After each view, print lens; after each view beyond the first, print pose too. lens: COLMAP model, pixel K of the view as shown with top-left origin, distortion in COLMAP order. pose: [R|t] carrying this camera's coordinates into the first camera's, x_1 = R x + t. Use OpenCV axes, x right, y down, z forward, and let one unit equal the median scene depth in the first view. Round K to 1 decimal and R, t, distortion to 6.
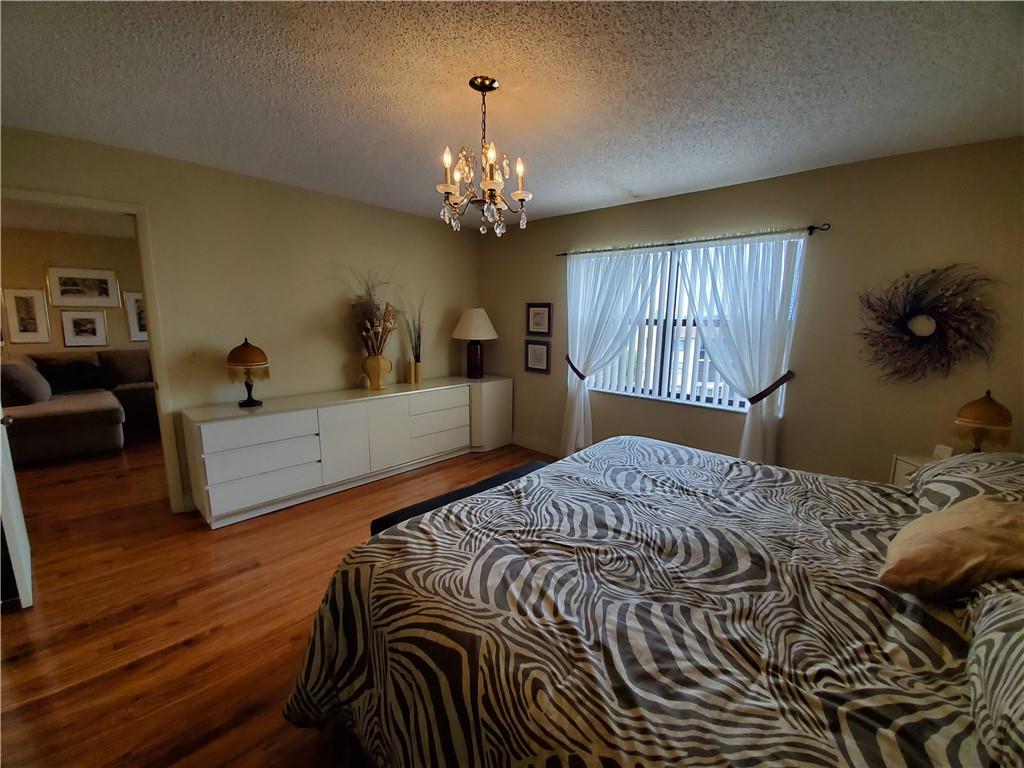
lens RADIAL K [[405.0, 0, 523.8], [0, 405.0, 389.0], [0, 0, 1]] dist [0.014219, -0.017990]
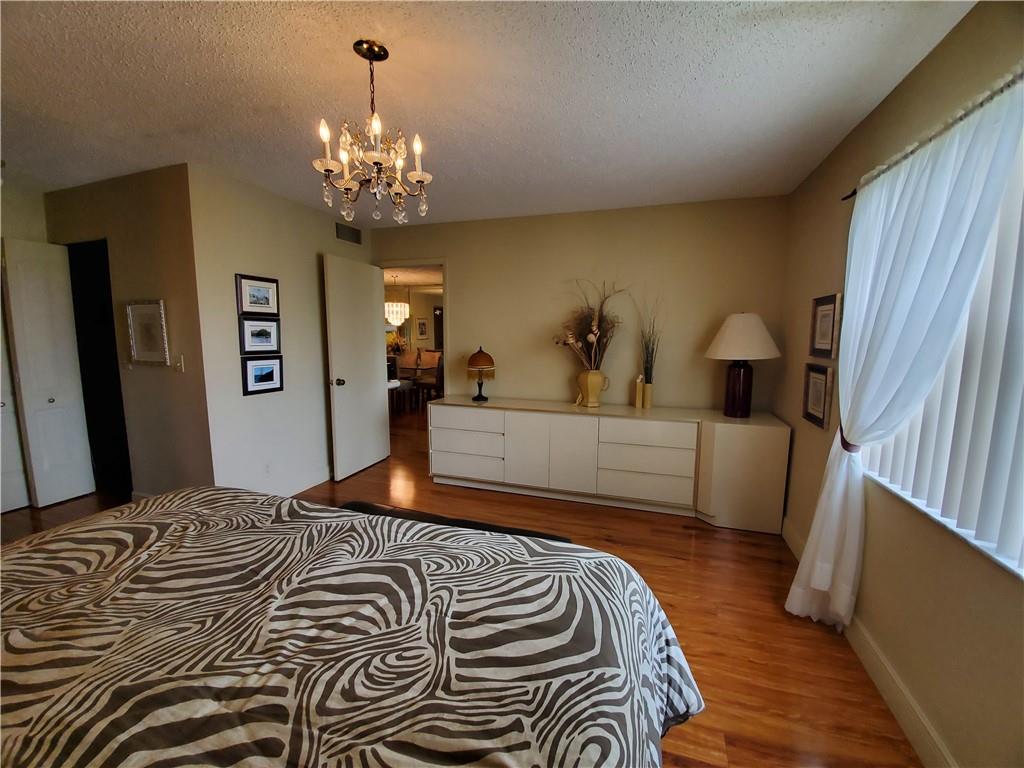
lens RADIAL K [[405.0, 0, 523.8], [0, 405.0, 389.0], [0, 0, 1]] dist [0.014219, -0.017990]
pose [[0.404864, 0.104104, -0.908431, 0.678441], [-0.159265, 0.986340, 0.042052, -0.087299], [0.900400, 0.127656, 0.415913, 0.765676]]
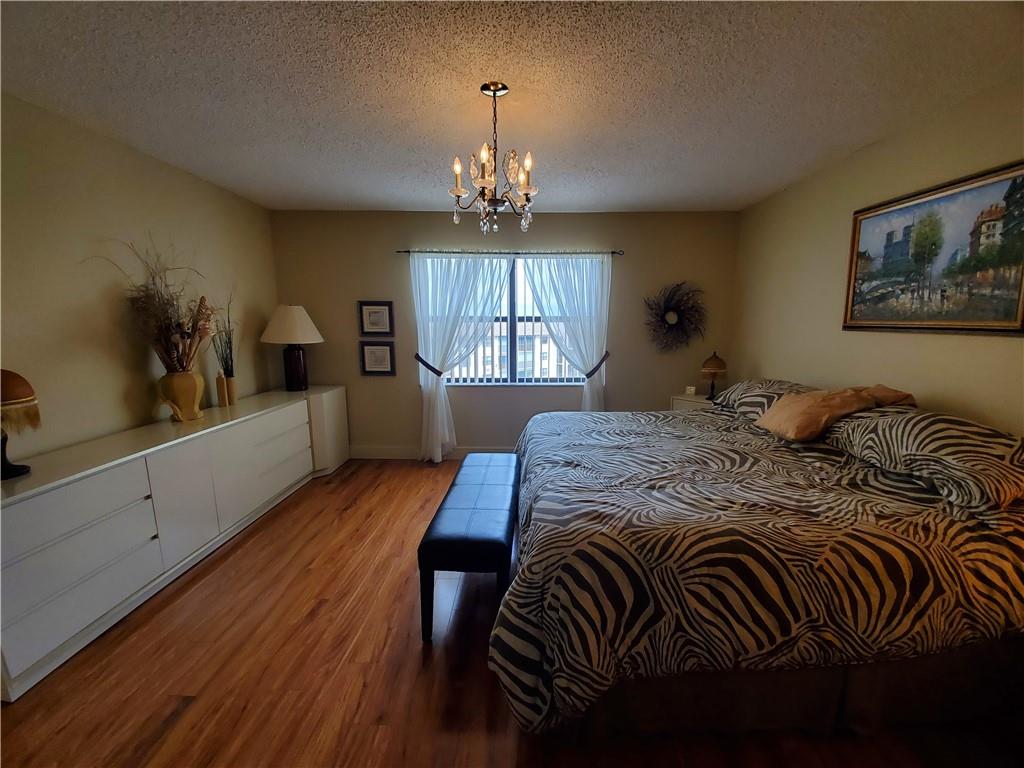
lens RADIAL K [[405.0, 0, 523.8], [0, 405.0, 389.0], [0, 0, 1]] dist [0.014219, -0.017990]
pose [[0.745691, -0.124948, 0.654471, -0.618624], [0.127760, 0.990846, 0.043600, -0.015192], [-0.653928, 0.051103, 0.754829, 0.147250]]
